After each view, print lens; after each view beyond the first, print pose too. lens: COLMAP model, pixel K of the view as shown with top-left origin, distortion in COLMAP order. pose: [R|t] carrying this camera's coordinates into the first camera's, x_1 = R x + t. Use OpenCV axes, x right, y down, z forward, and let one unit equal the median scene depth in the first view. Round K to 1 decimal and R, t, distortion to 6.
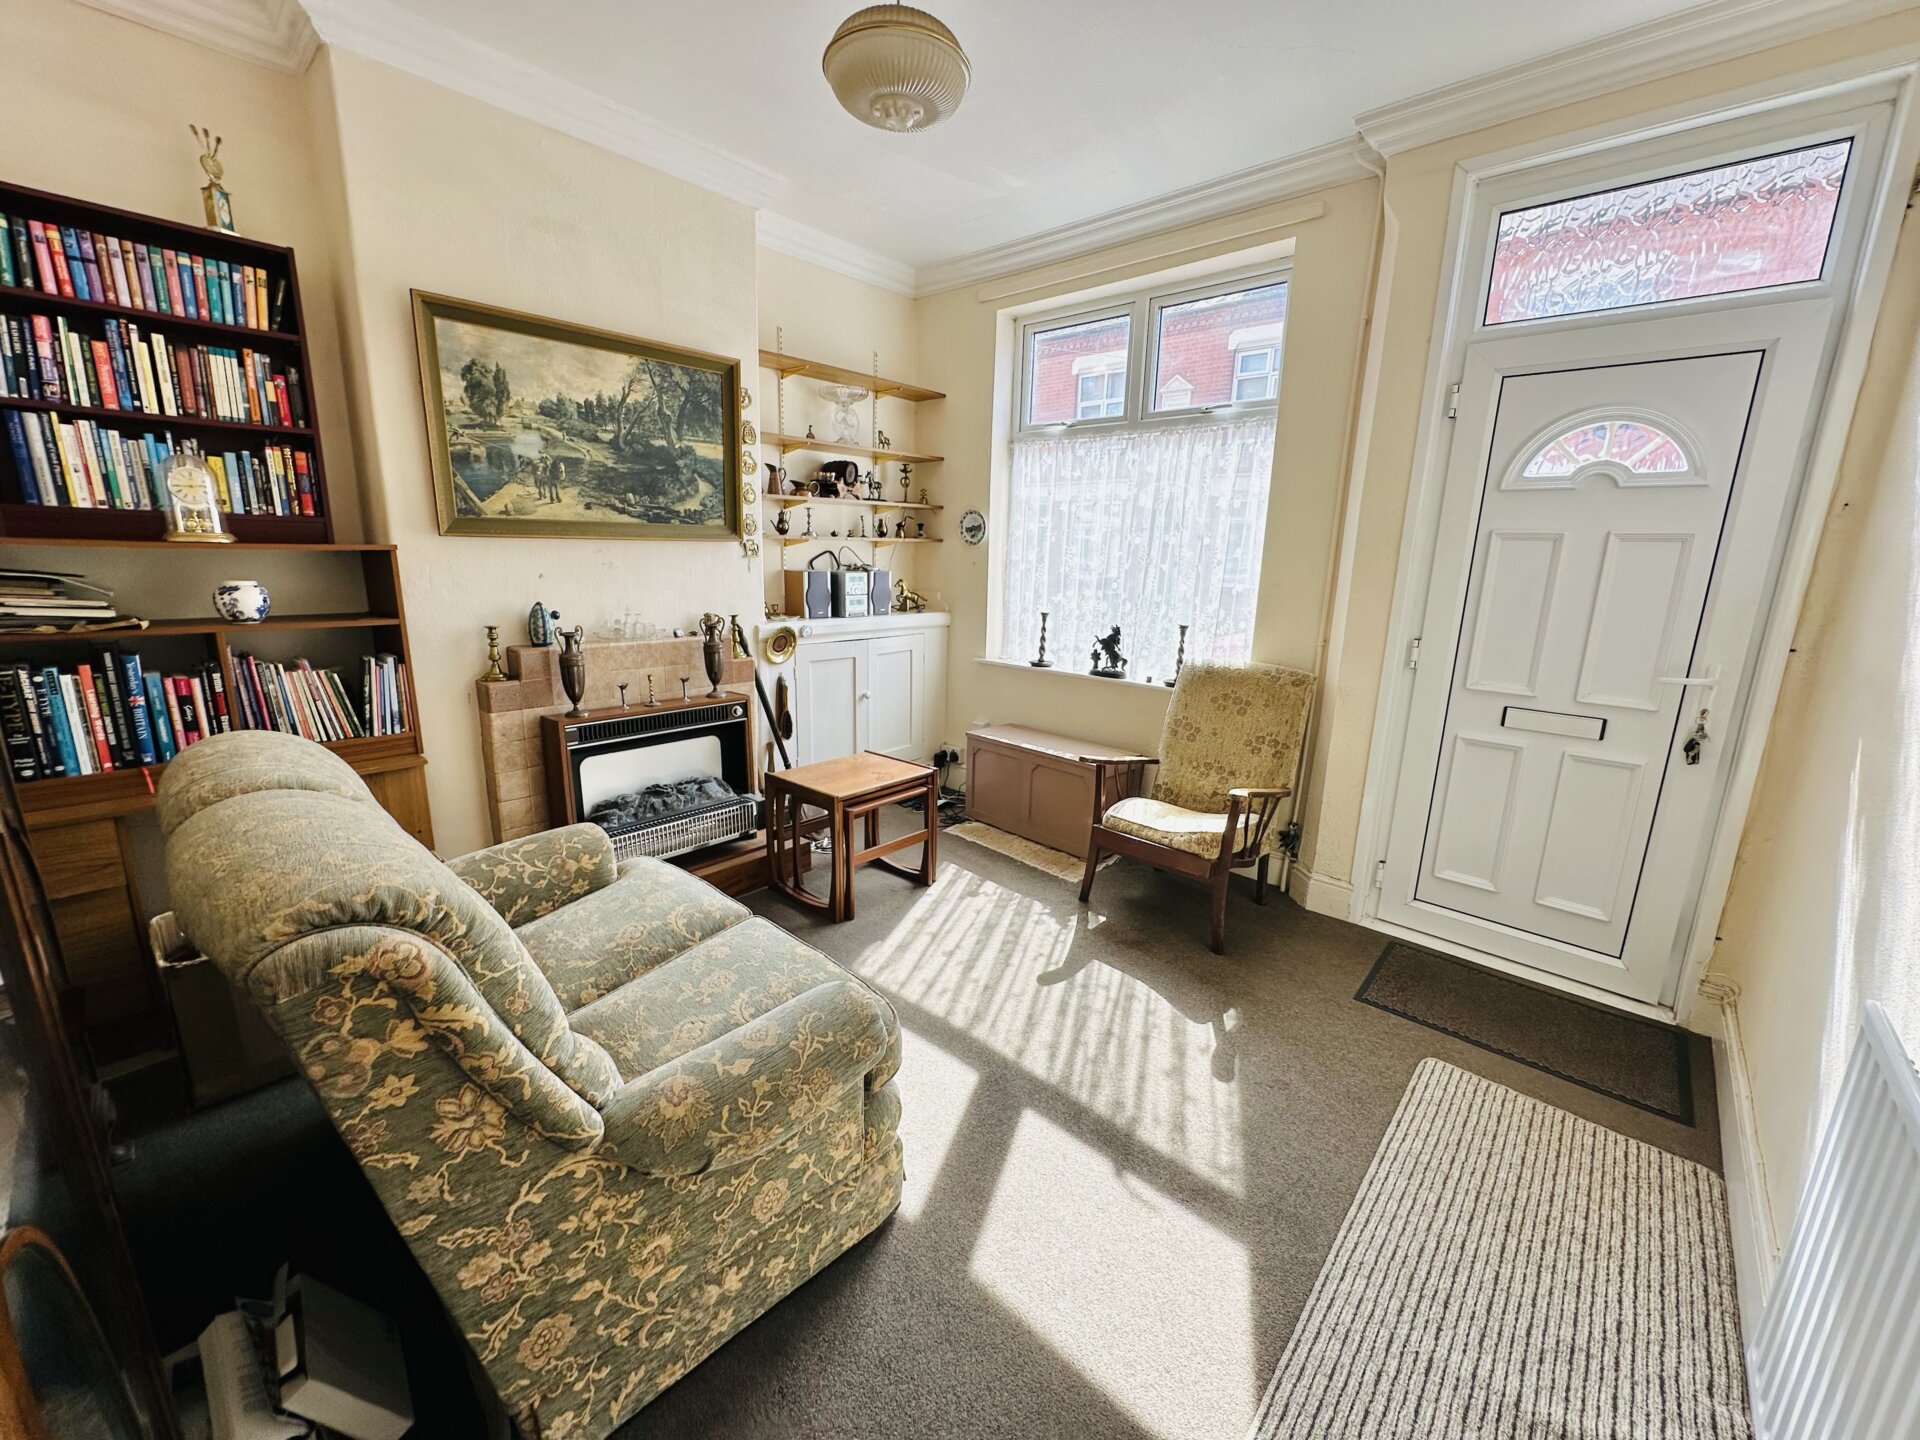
lens RADIAL K [[764.6, 0, 952.2], [0, 764.6, 718.1], [0, 0, 1]] dist [0.003423, -0.000375]
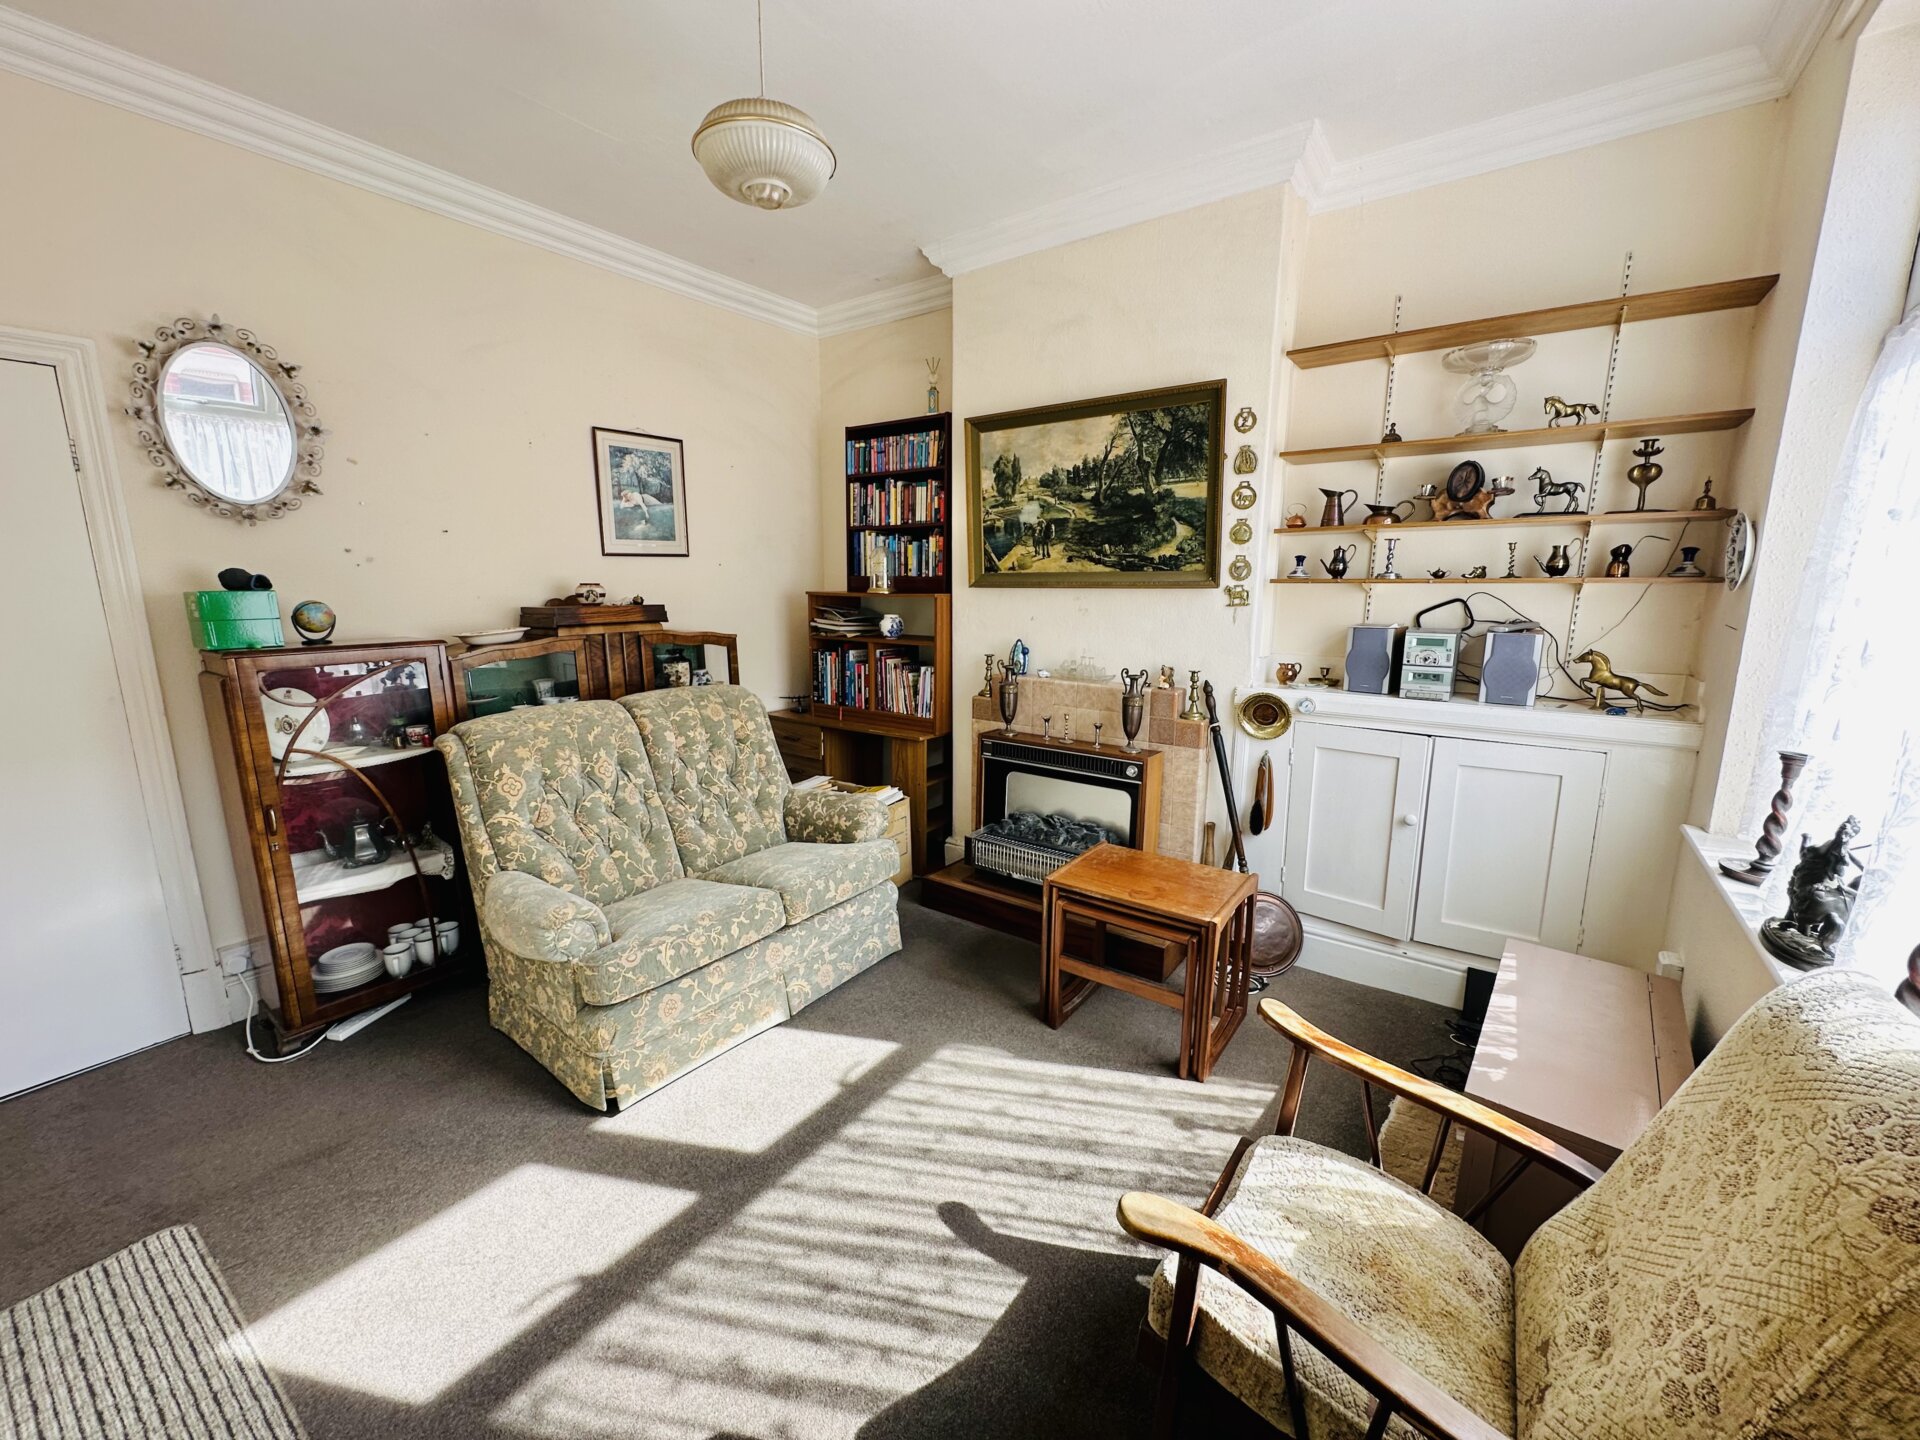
lens RADIAL K [[764.6, 0, 957.4], [0, 764.6, 721.4], [0, 0, 1]] dist [0.003423, -0.000375]
pose [[0.115275, 0.161953, -0.980042, 0.655463], [-0.214636, 0.967373, 0.134613, -0.163773], [0.969867, 0.194835, 0.146275, 0.729411]]
